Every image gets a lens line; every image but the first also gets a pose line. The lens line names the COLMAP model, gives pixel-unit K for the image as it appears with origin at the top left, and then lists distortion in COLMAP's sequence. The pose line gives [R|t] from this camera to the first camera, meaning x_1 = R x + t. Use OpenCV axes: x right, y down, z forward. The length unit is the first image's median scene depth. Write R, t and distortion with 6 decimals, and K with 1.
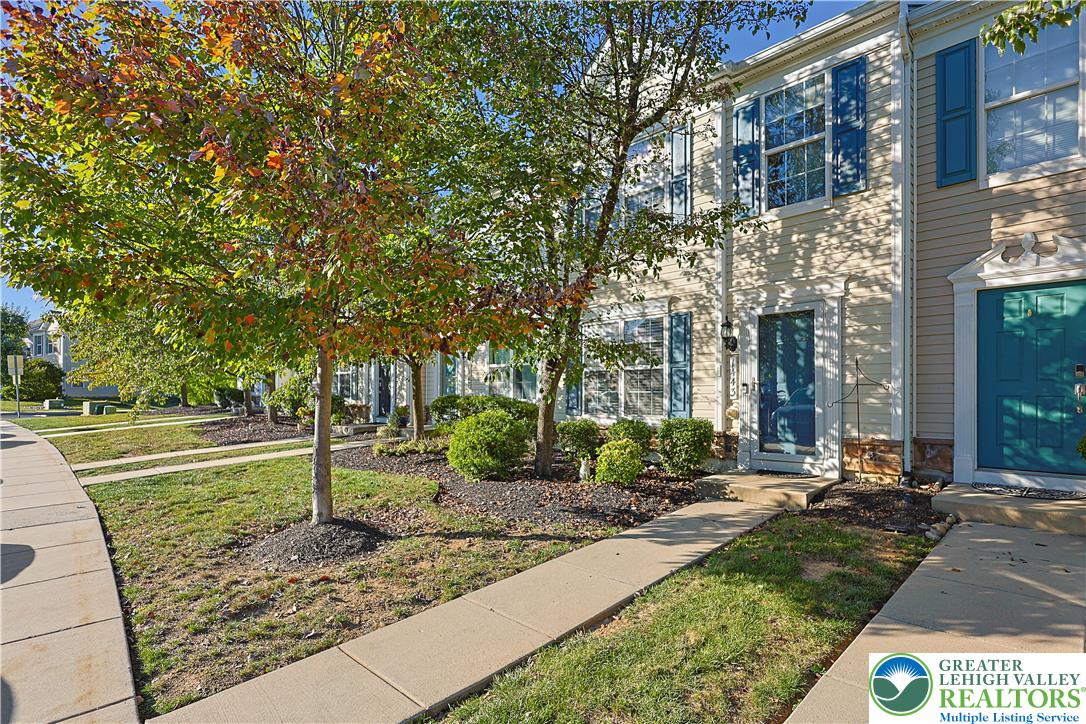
lens RADIAL K [[552.1, 0, 526.8], [0, 552.1, 404.2], [0, 0, 1]] dist [-0.002080, -0.000646]
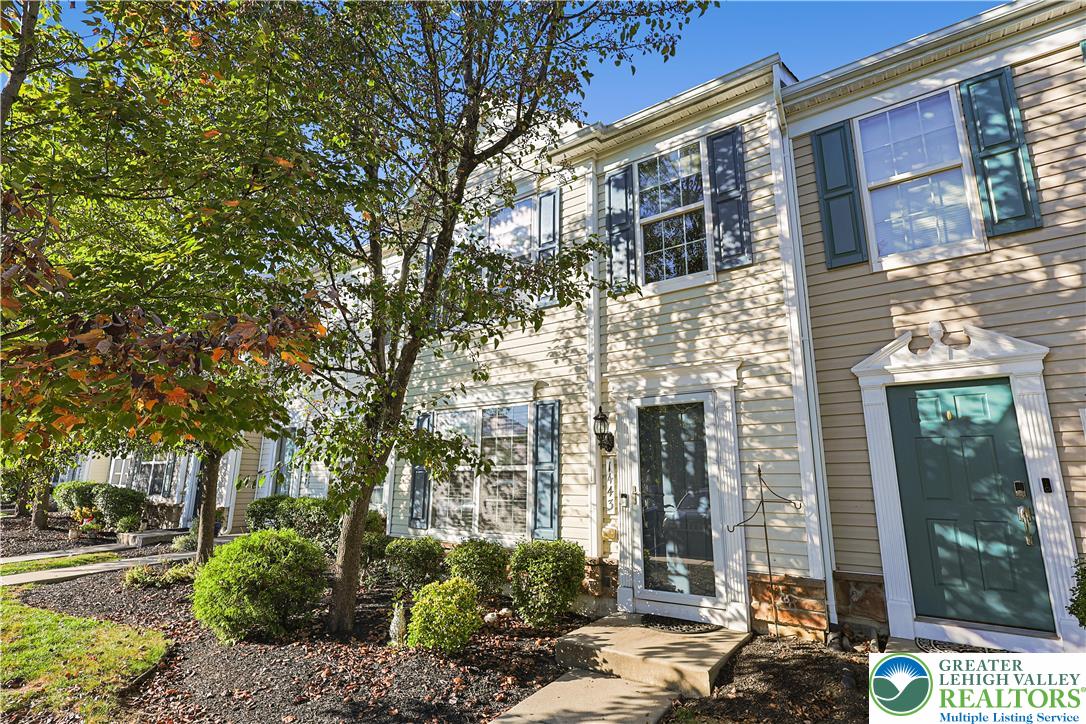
lens RADIAL K [[542.6, 0, 531.2], [0, 542.6, 374.9], [0, 0, 1]] dist [0.001006, -0.000047]
pose [[0.983204, 0.052803, 0.174703, 0.137293], [-0.013060, 0.975135, -0.221226, -0.033377], [-0.182041, 0.215229, 0.959447, 0.279463]]
